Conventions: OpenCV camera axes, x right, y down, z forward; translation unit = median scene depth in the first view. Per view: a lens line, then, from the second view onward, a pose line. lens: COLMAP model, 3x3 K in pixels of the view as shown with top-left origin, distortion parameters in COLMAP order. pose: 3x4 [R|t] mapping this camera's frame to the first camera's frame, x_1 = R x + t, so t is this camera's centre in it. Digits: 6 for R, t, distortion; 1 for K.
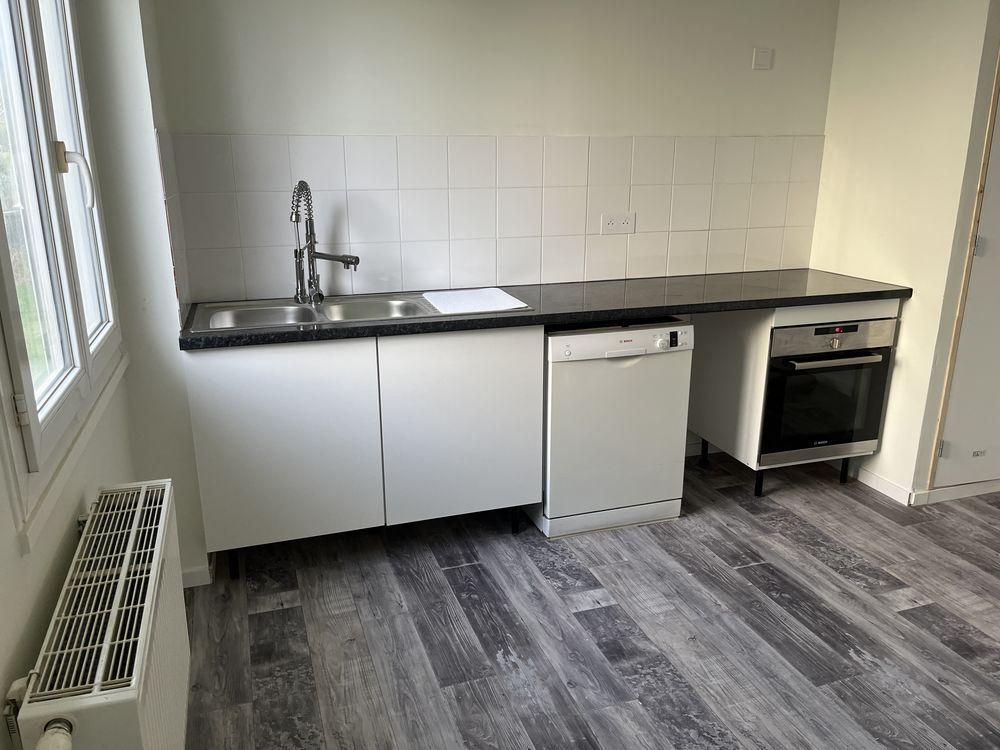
lens RADIAL K [[751.8, 0, 493.8], [0, 751.8, 377.7], [0, 0, 1]] dist [0.024897, -0.016266]
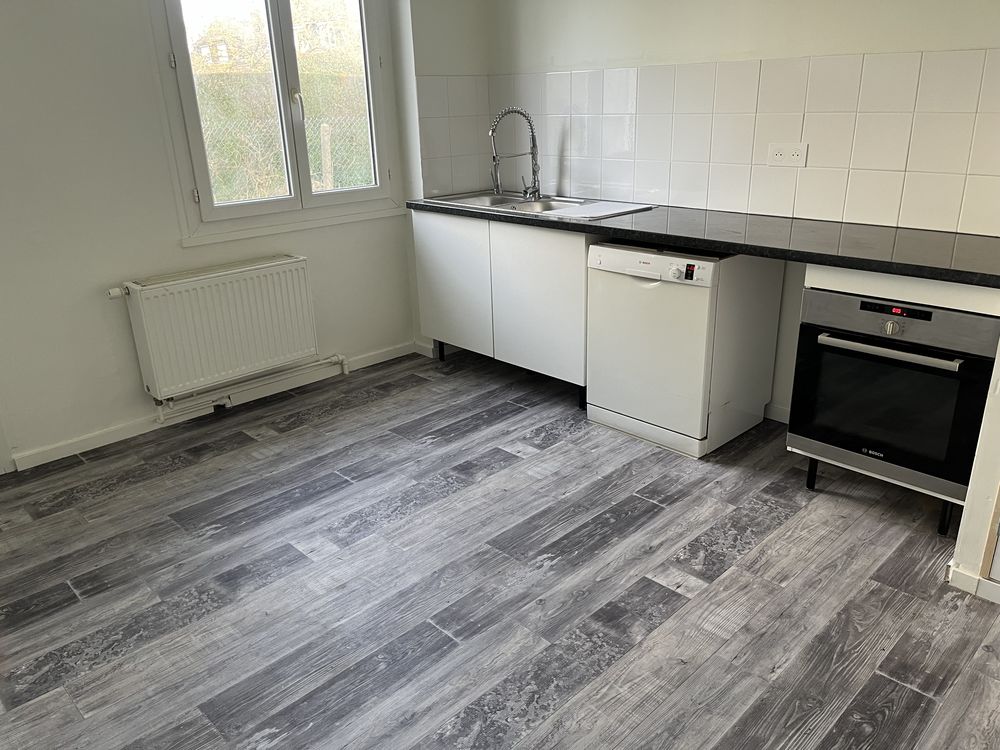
lens RADIAL K [[751.8, 0, 494.0], [0, 751.8, 374.0], [0, 0, 1]] dist [0.024897, -0.016266]
pose [[0.434203, 0.304533, -0.847778, 1.031563], [-0.225574, 0.947896, 0.224965, -0.090510], [0.872115, 0.093556, 0.480274, 0.309581]]
